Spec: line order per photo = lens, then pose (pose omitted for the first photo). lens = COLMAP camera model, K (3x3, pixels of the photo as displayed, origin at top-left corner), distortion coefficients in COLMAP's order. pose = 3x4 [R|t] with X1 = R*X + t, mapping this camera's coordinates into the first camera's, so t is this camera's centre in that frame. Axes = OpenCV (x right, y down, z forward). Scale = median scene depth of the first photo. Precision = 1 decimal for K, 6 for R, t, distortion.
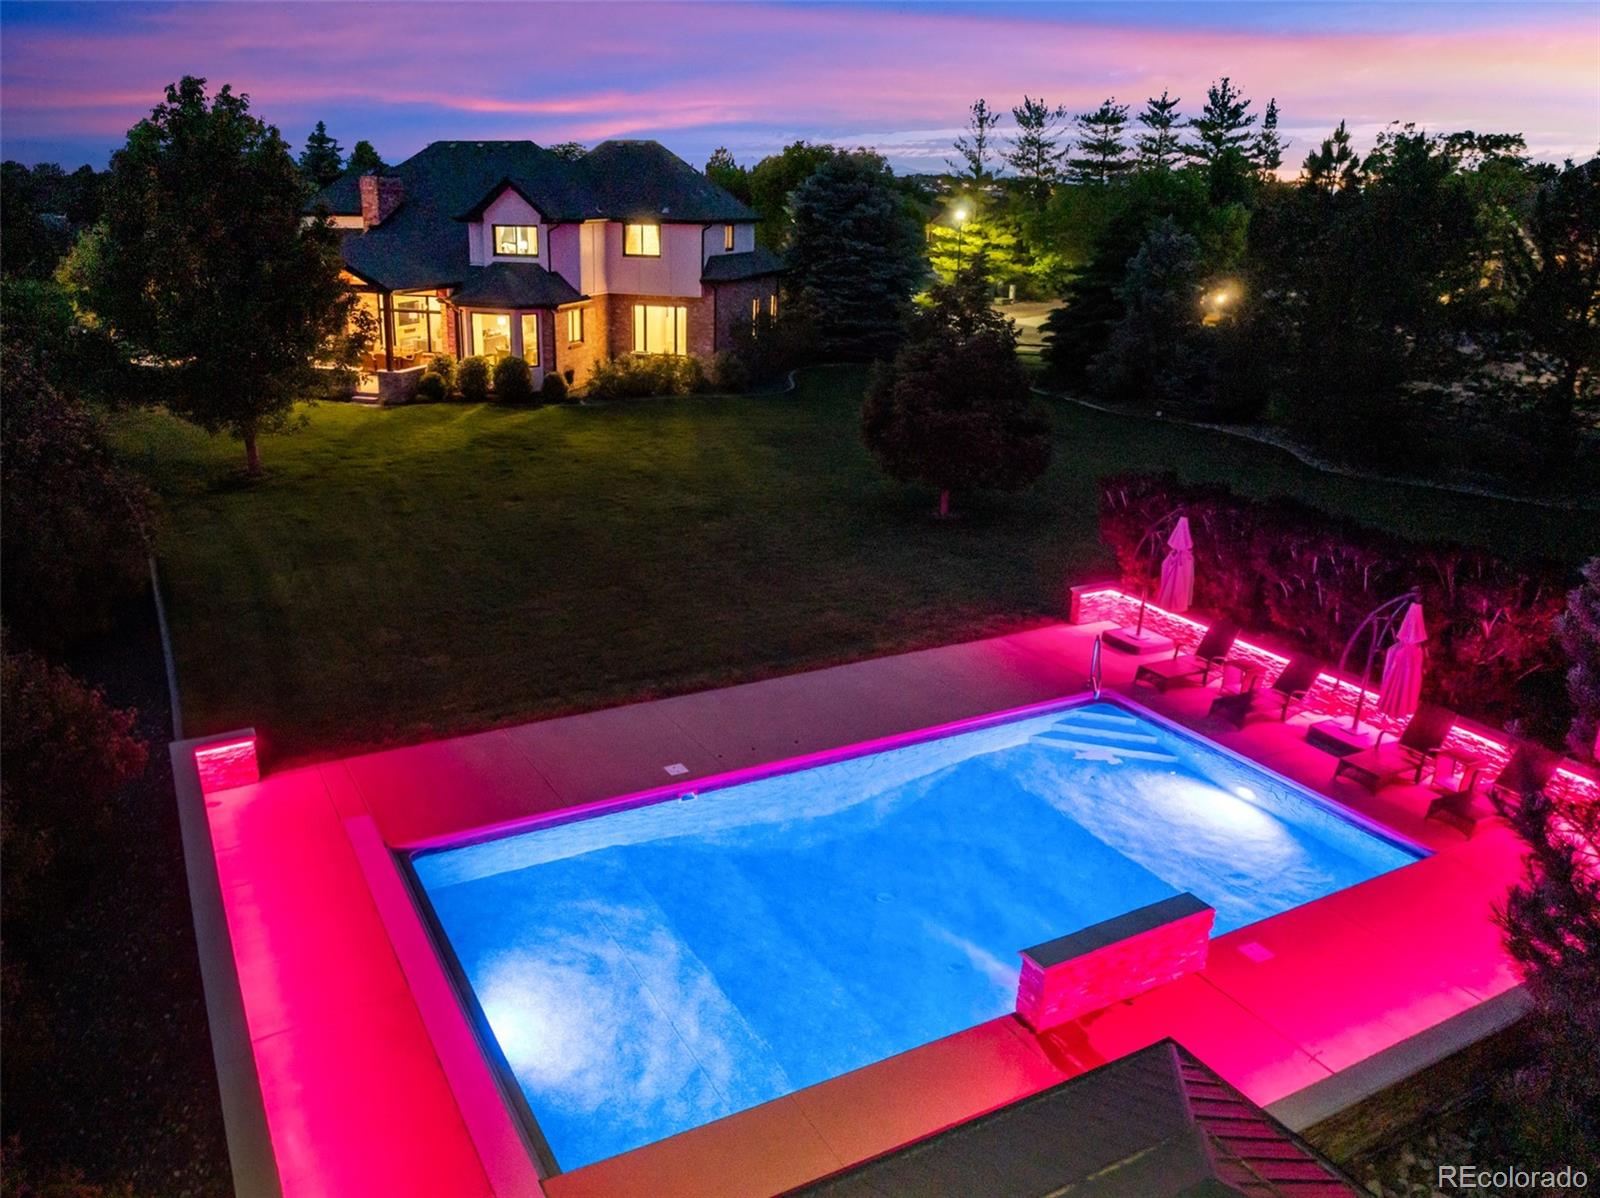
lens RADIAL K [[1148.5, 0, 692.7], [0, 1148.5, 598.9], [0, 0, 1]] dist [-0.045321, -0.000888]
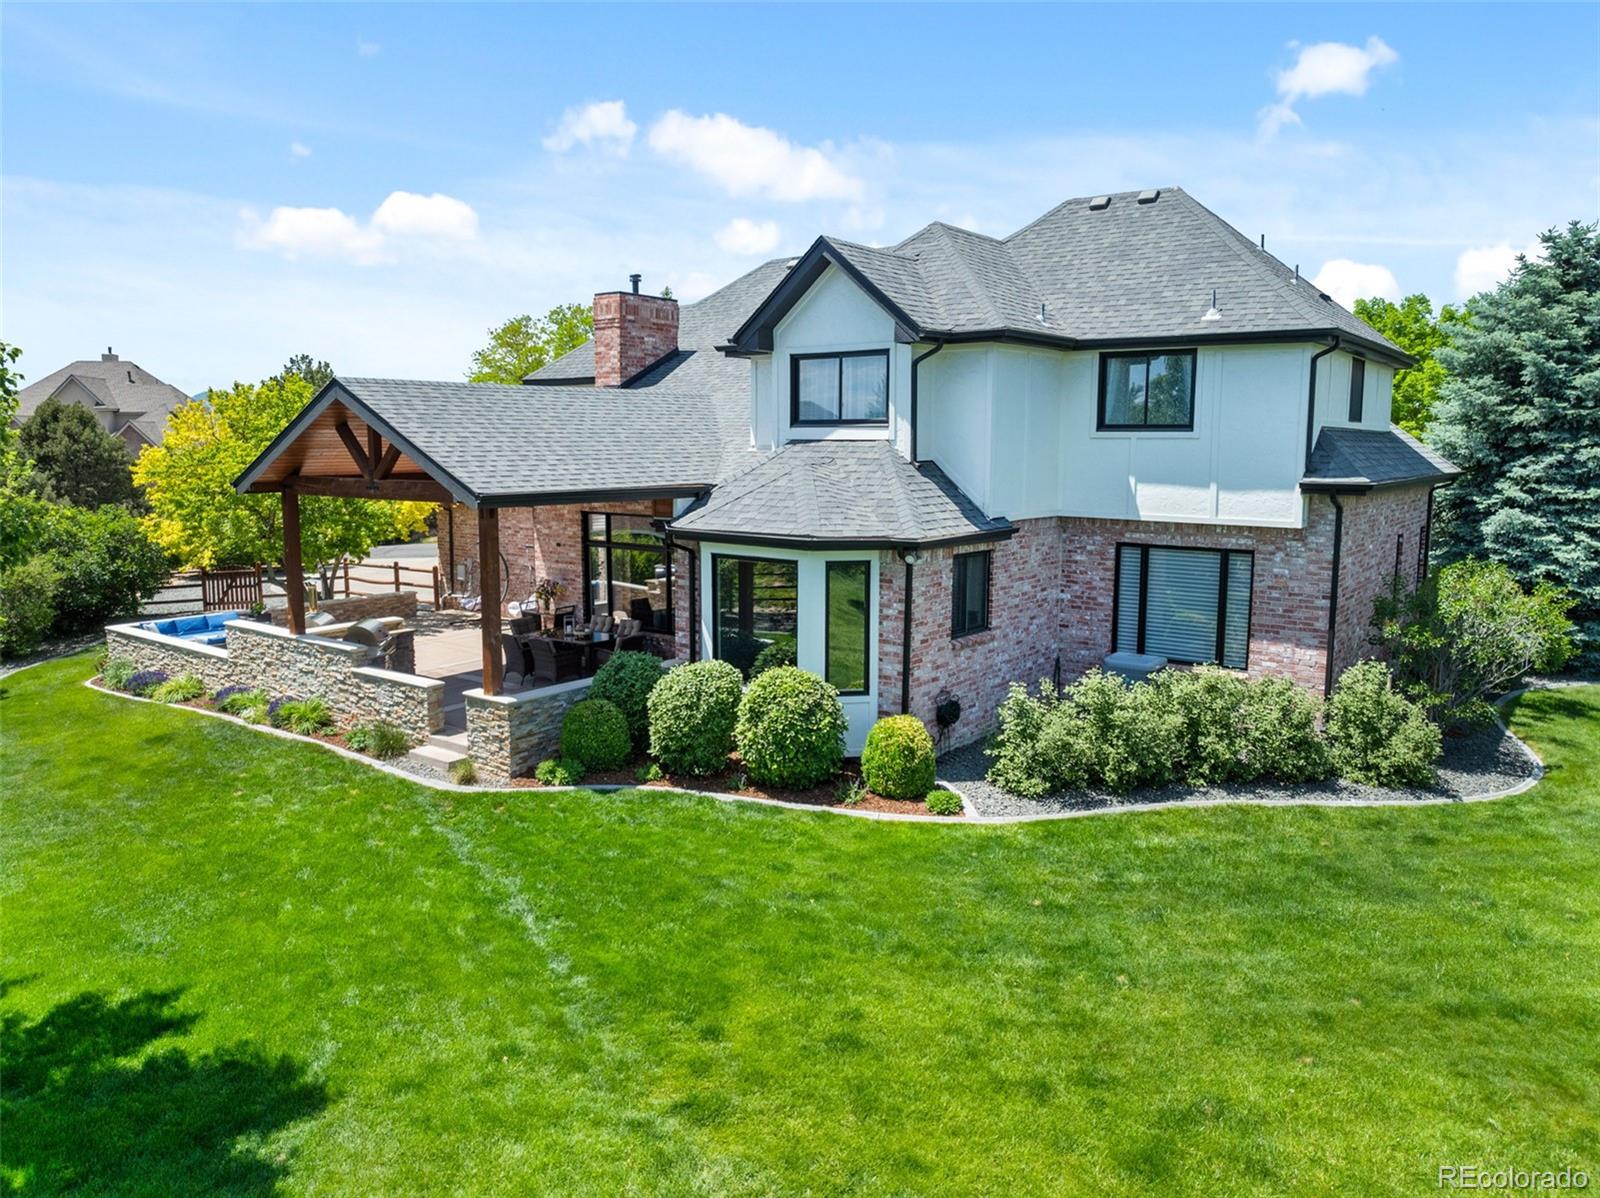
lens RADIAL K [[1092.5, 0, 799.5], [0, 1092.5, 631.0], [0, 0, 1]] dist [-0.050800, 0.023232]
pose [[0.954158, 0.040636, -0.296531, -0.040321], [-0.089303, 0.984265, -0.152473, -0.143545], [0.285669, 0.171965, 0.942773, 0.557207]]
